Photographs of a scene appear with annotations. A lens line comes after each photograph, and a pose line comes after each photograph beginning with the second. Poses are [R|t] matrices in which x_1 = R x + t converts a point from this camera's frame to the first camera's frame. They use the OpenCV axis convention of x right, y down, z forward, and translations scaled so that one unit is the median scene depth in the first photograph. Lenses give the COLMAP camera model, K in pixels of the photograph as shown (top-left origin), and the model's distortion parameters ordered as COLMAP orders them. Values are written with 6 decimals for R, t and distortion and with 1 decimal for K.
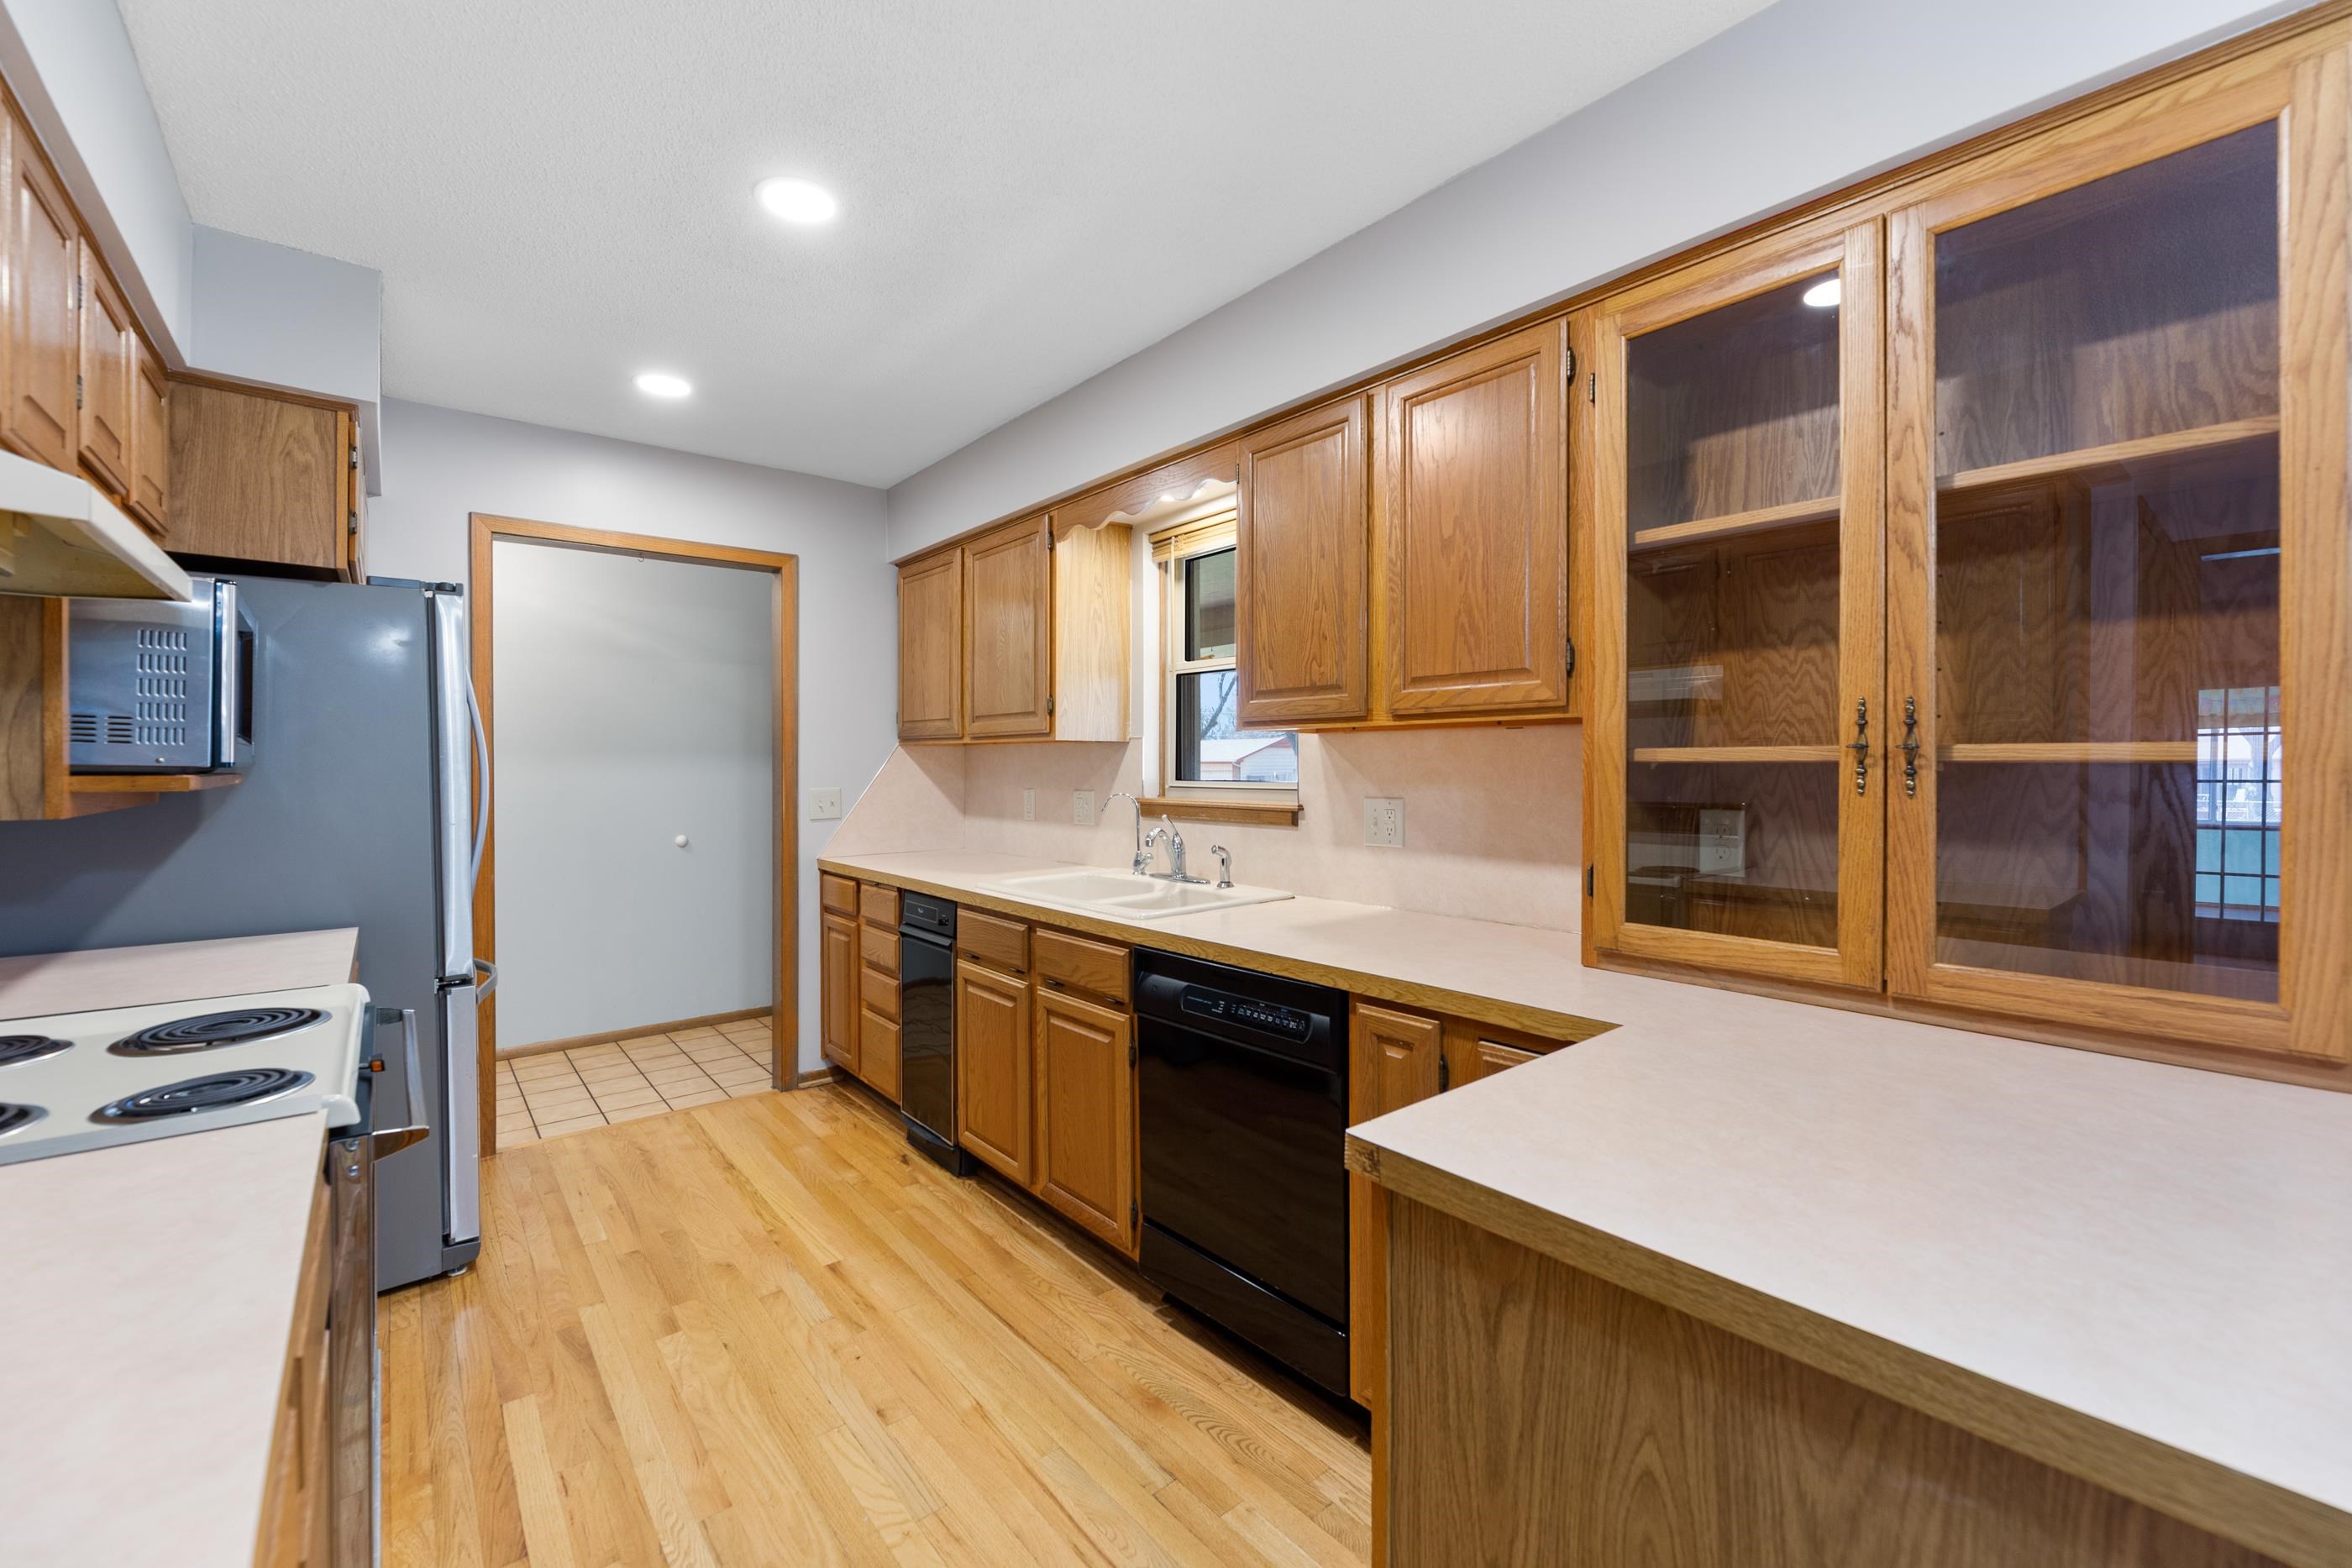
lens RADIAL K [[952.3, 0, 1164.0], [0, 952.3, 769.8], [0, 0, 1]] dist [-0.001248, -0.000894]
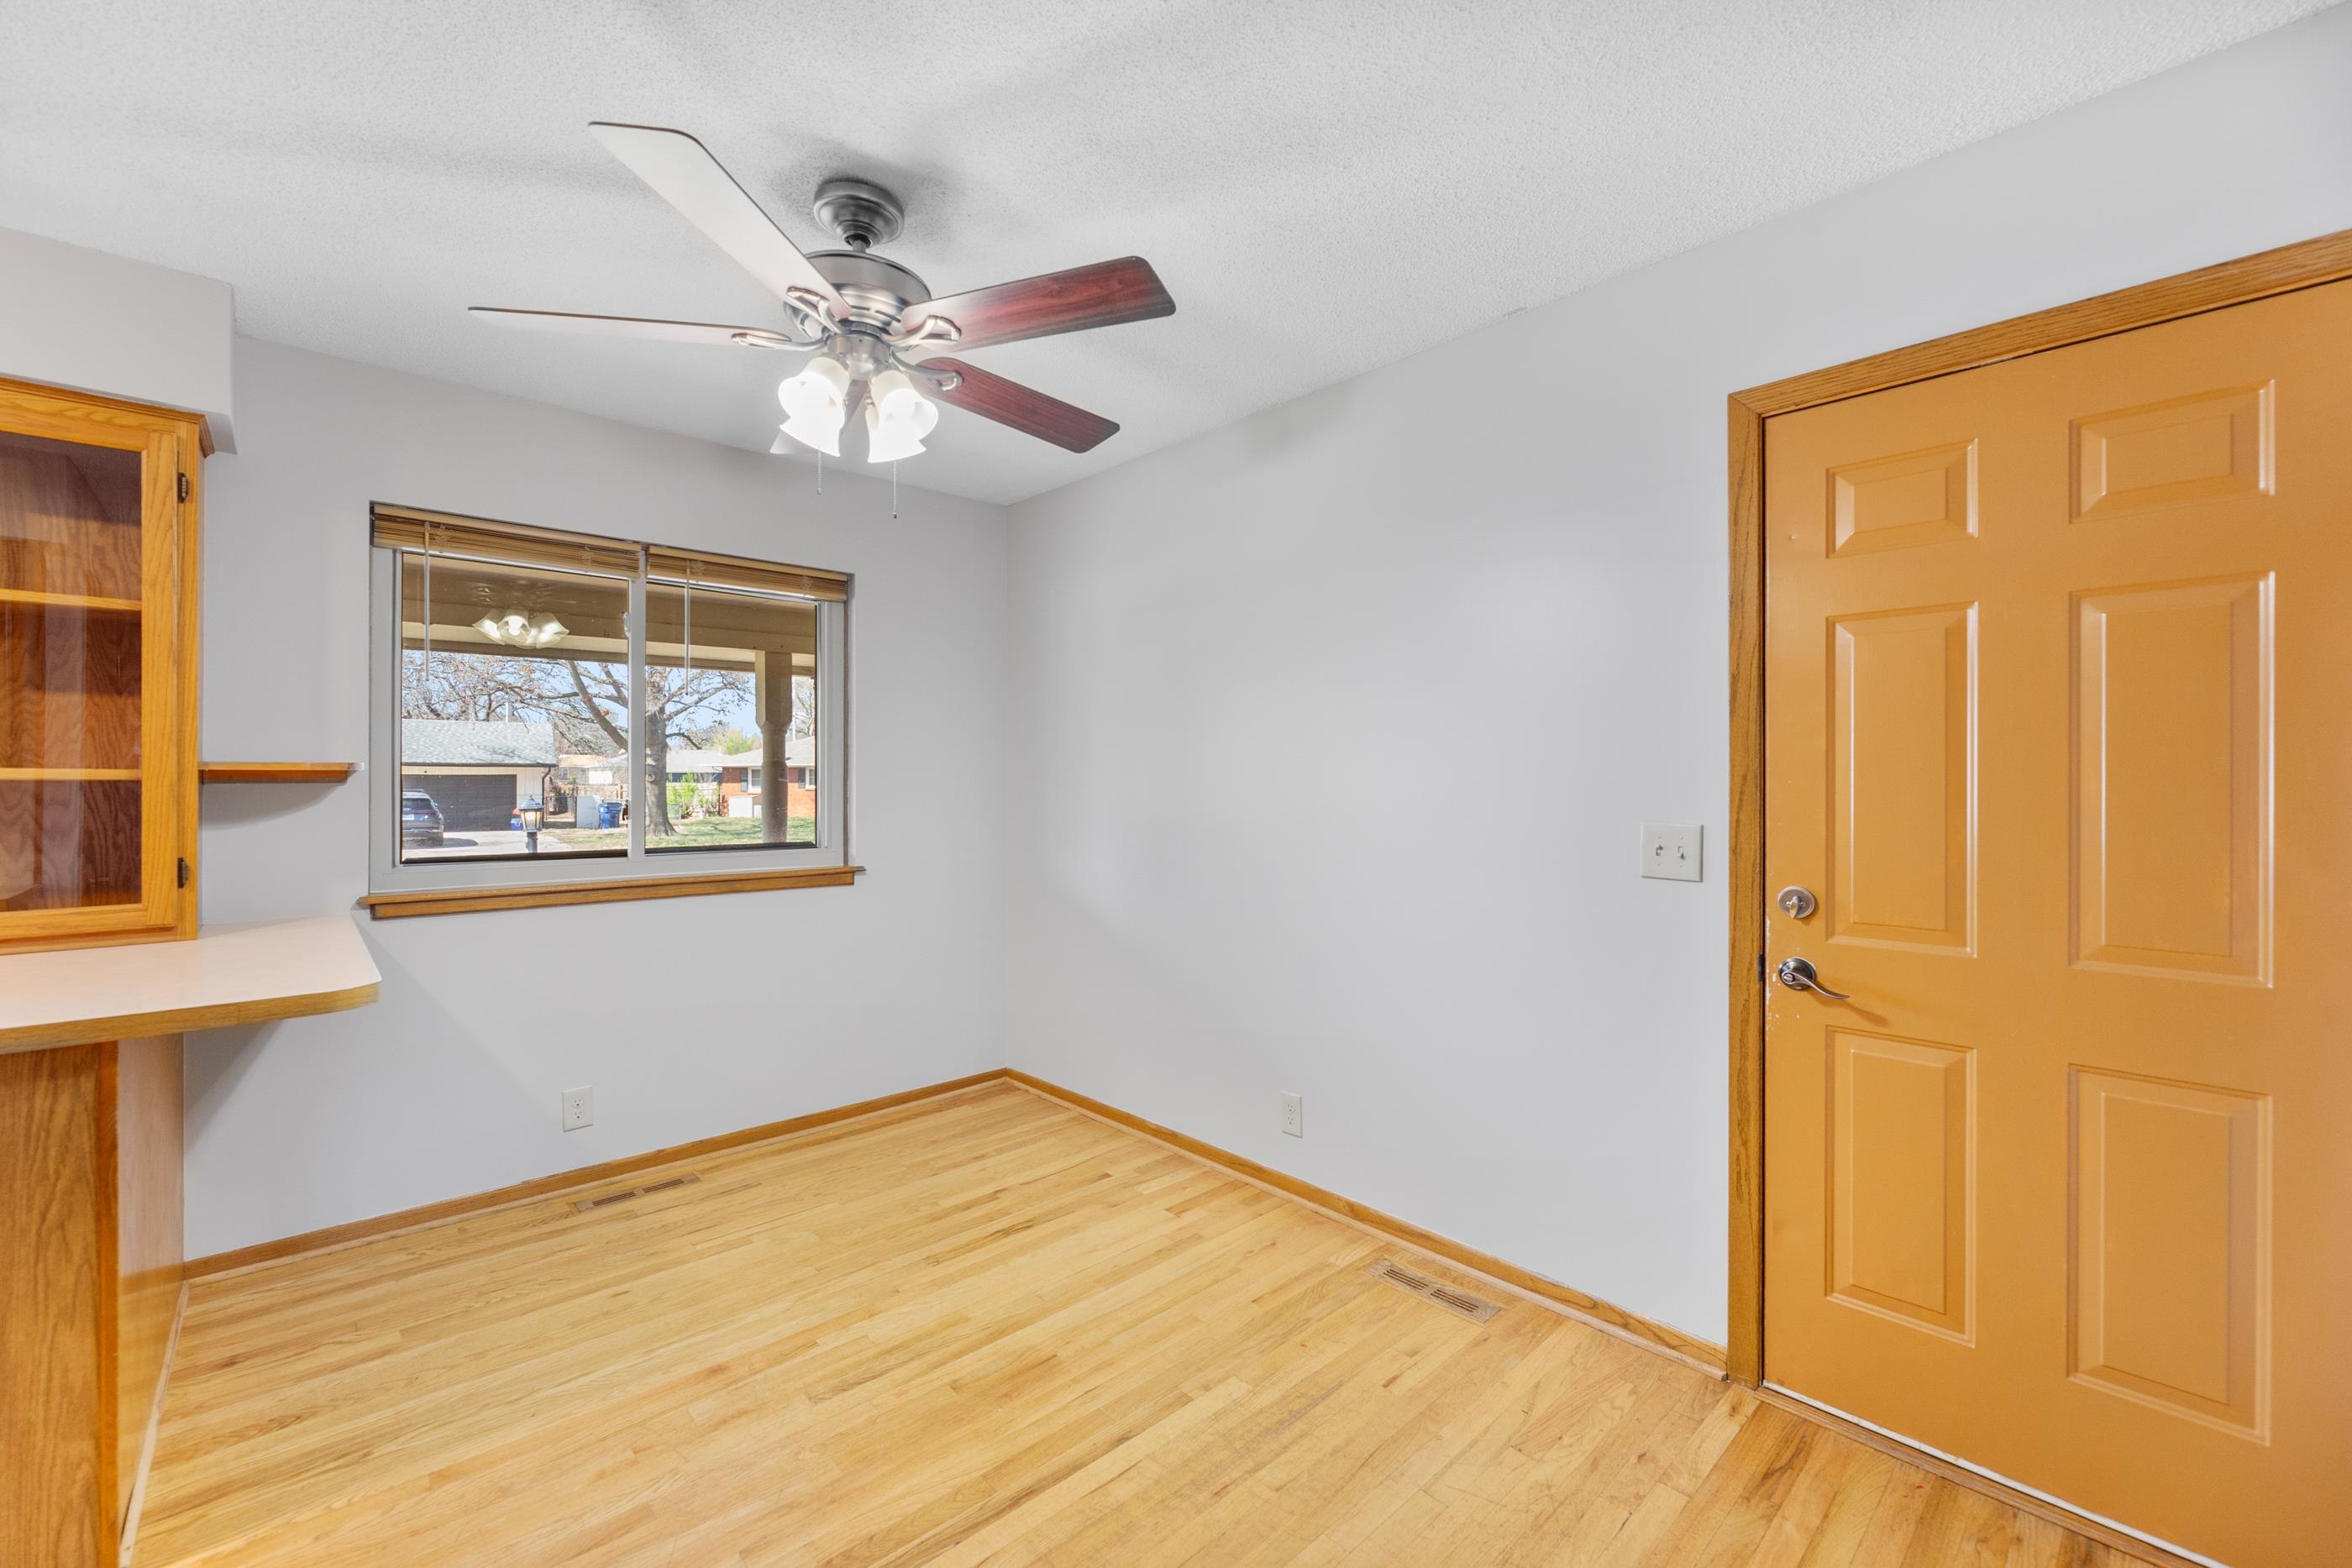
lens RADIAL K [[952.3, 0, 1160.4], [0, 952.3, 778.5], [0, 0, 1]] dist [-0.001248, -0.000894]
pose [[-0.061803, 0.003398, 0.998083, -0.453683], [0.007505, 0.999968, -0.002940, 0.004172], [-0.998060, 0.007309, -0.061827, -0.486160]]
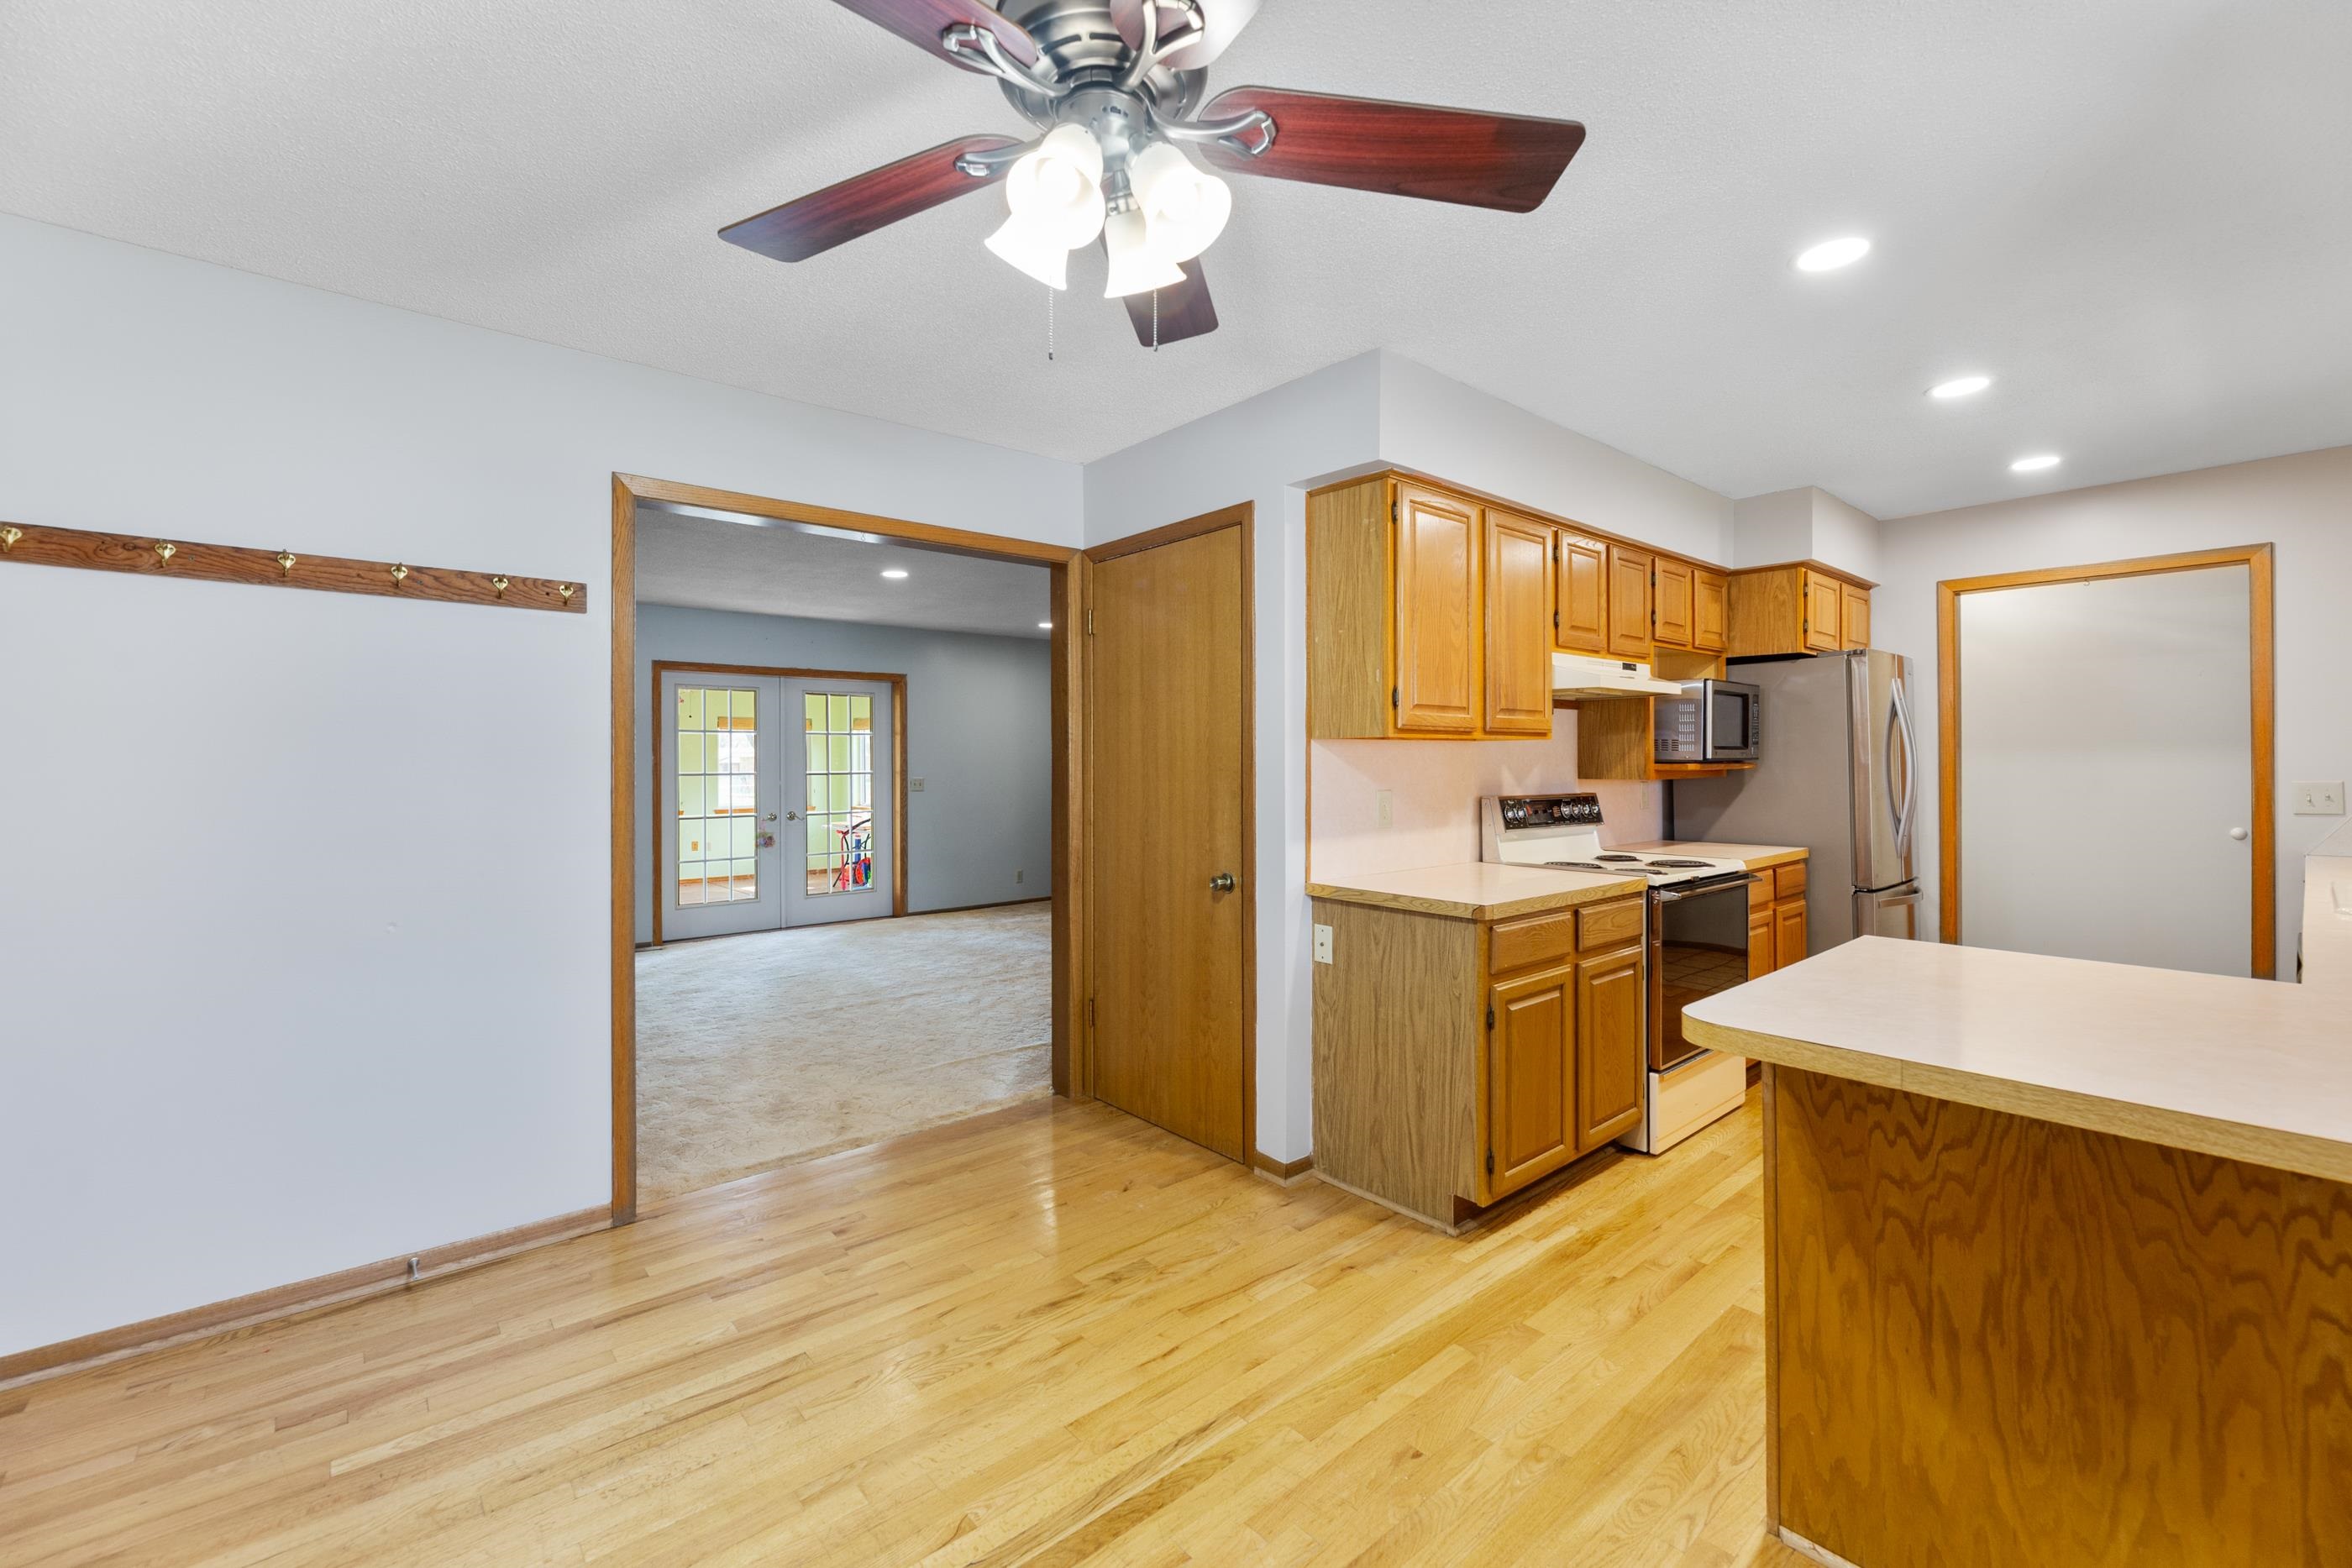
lens RADIAL K [[952.3, 0, 1189.7], [0, 952.3, 763.2], [0, 0, 1]] dist [-0.001248, -0.000894]
pose [[0.023104, 0.002701, -0.999729, 0.976349], [0.000684, 0.999996, 0.002717, -0.001604], [0.999733, -0.000747, 0.023102, -0.231214]]
